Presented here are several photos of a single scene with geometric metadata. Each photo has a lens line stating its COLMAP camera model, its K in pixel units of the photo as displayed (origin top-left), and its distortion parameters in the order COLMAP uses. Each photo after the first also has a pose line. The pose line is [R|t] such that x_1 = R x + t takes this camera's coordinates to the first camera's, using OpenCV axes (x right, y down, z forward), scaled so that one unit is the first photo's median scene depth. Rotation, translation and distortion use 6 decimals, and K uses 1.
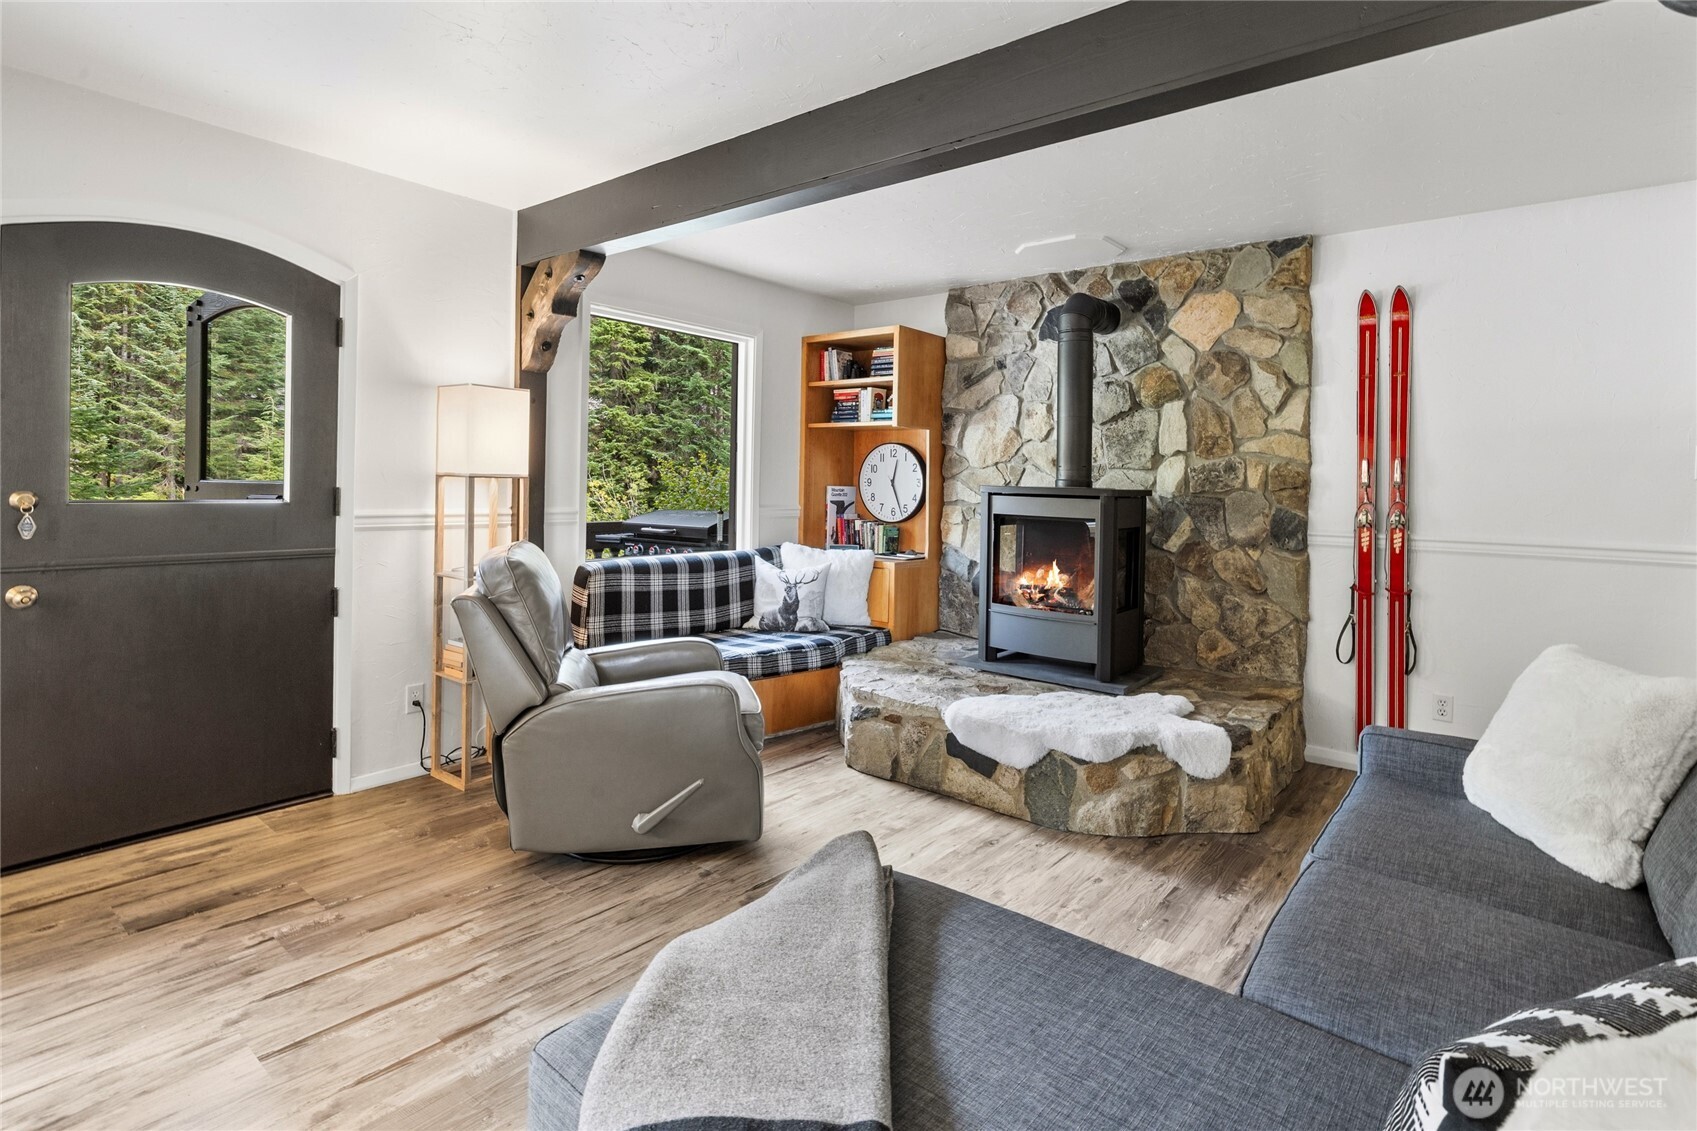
lens RADIAL K [[839.5, 0, 848.2], [0, 839.5, 484.2], [0, 0, 1]] dist [-0.006932, 0.000046]
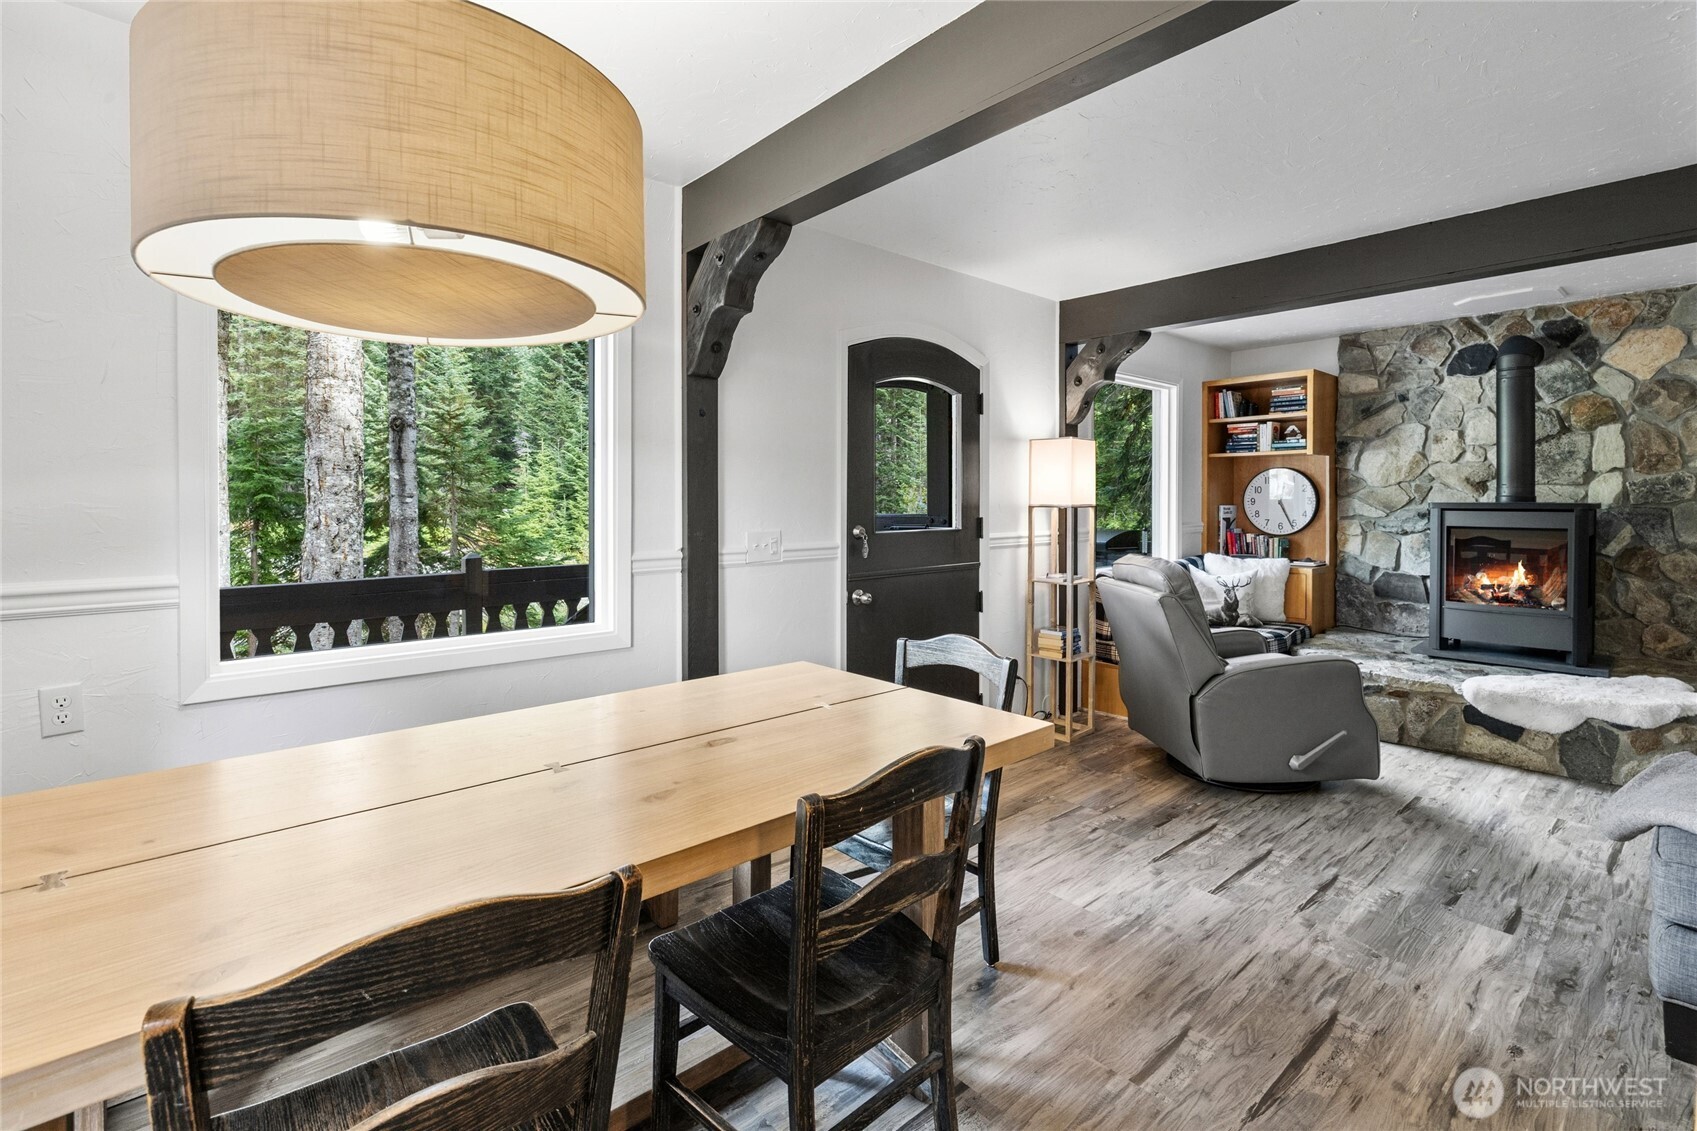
lens RADIAL K [[769.2, 0, 846.9], [0, 769.2, 508.7], [0, 0, 1]] dist [-0.000080, 0.000353]
pose [[0.986075, -0.025352, -0.164358, -0.476263], [0.026752, 0.999622, 0.006311, -0.018753], [0.164136, -0.010620, 0.986381, -0.211877]]
